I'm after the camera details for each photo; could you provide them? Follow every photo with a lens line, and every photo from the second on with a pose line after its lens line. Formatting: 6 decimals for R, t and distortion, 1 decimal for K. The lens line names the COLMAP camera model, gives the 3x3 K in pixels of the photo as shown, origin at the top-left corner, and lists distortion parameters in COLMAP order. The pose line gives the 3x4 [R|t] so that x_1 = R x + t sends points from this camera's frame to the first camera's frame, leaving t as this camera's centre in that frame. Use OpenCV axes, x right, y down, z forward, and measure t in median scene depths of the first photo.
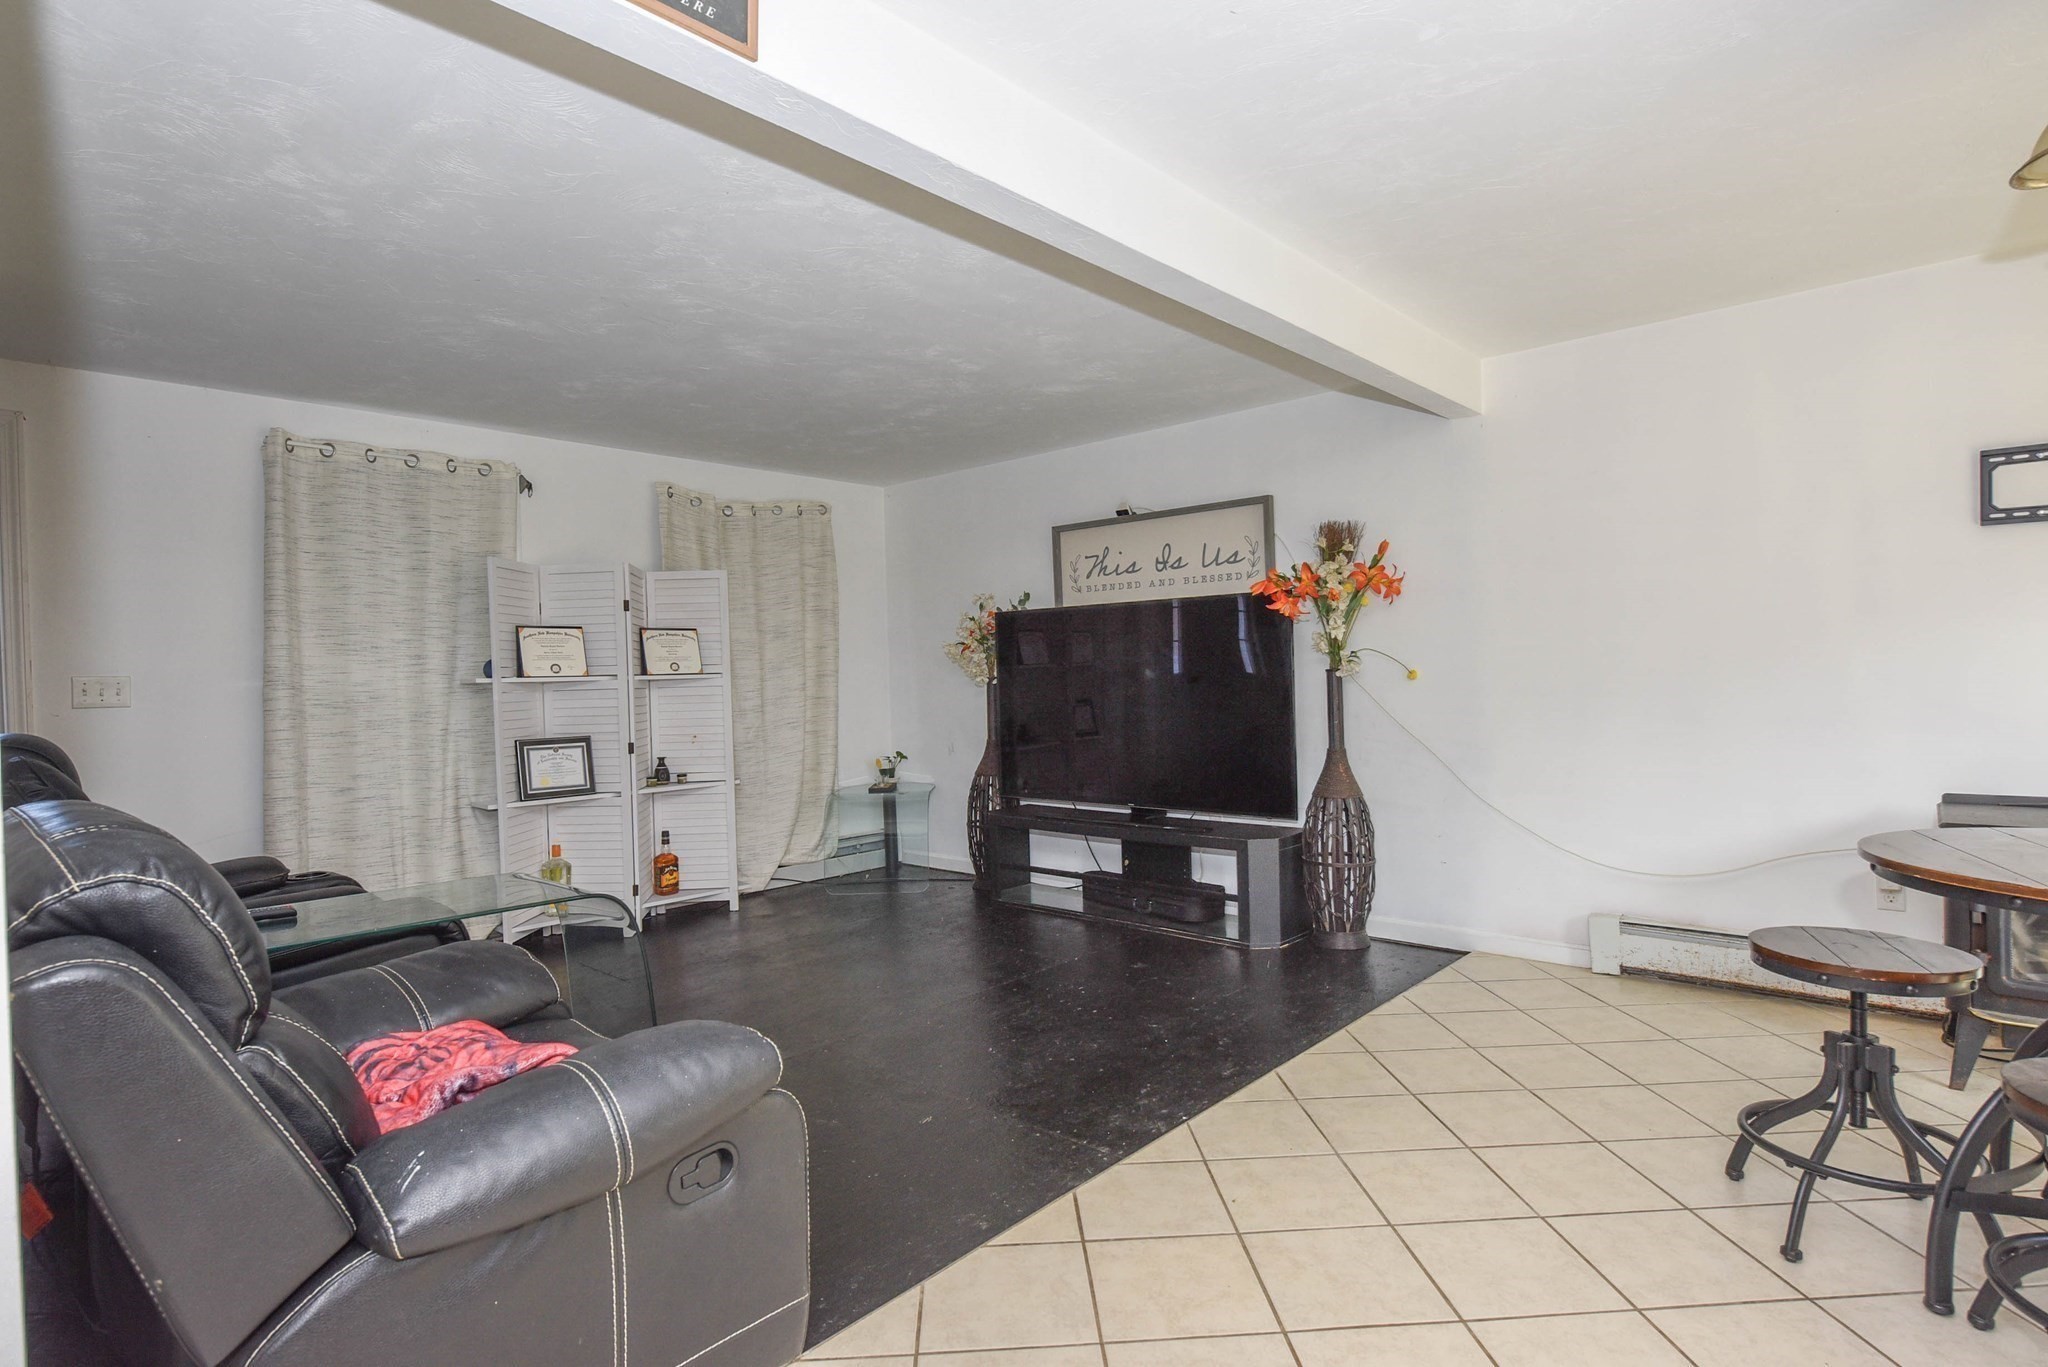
lens RADIAL K [[1028.7, 0, 1019.2], [0, 1028.7, 686.5], [0, 0, 1]] dist [-0.005428, -0.003294]
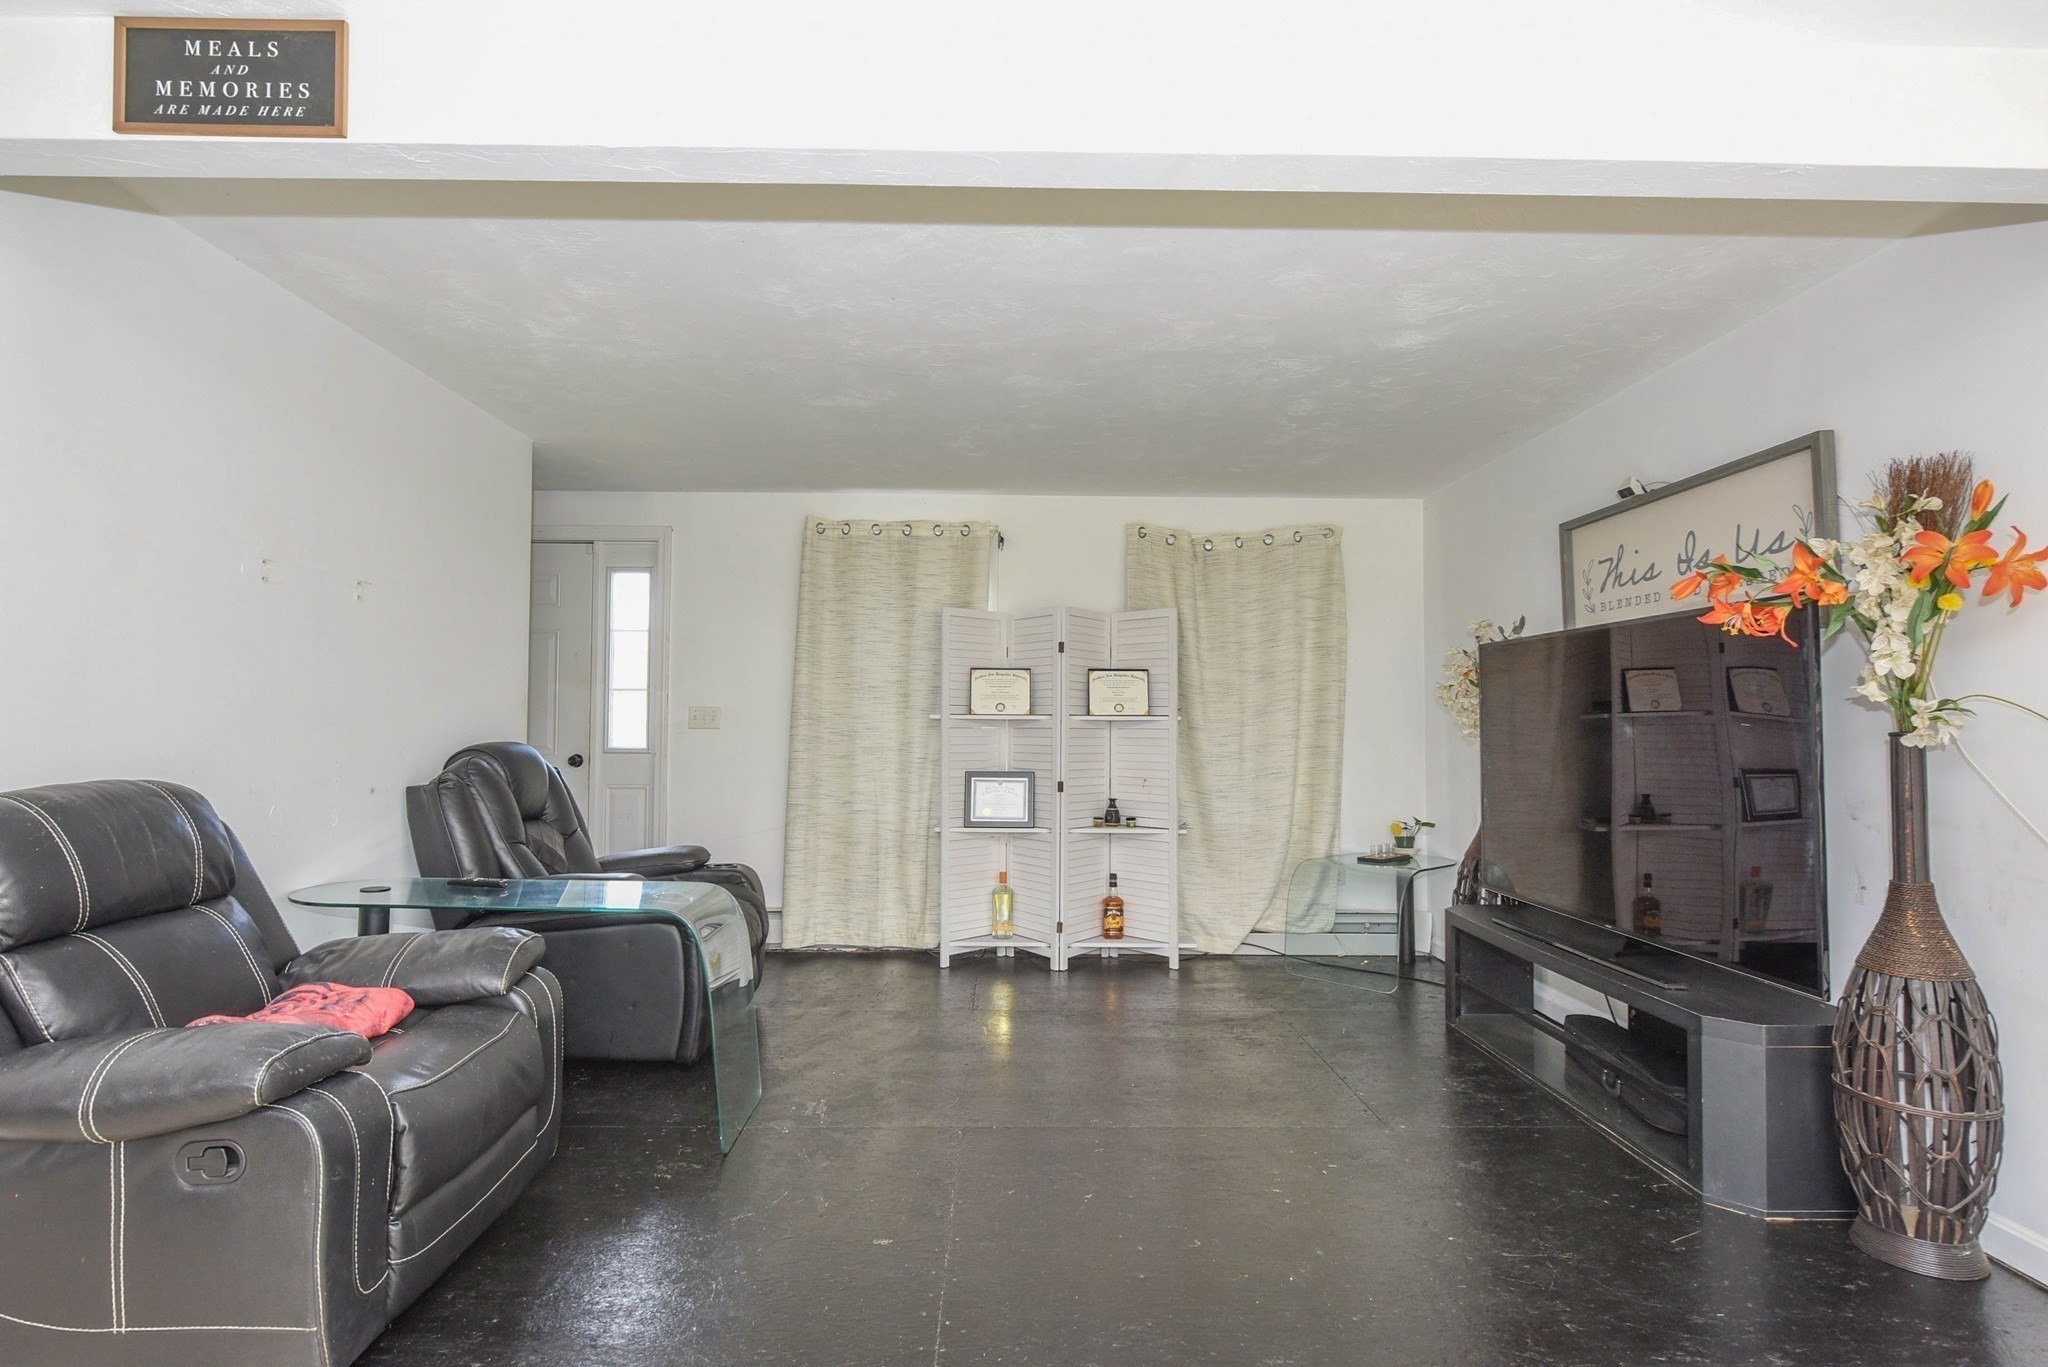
lens RADIAL K [[1028.7, 0, 1020.1], [0, 1028.7, 686.3], [0, 0, 1]] dist [-0.005428, -0.003294]
pose [[0.691065, 0.002274, -0.722789, 0.311305], [-0.033666, 0.999011, -0.029045, -0.007910], [0.722008, 0.044406, 0.690458, 0.244743]]
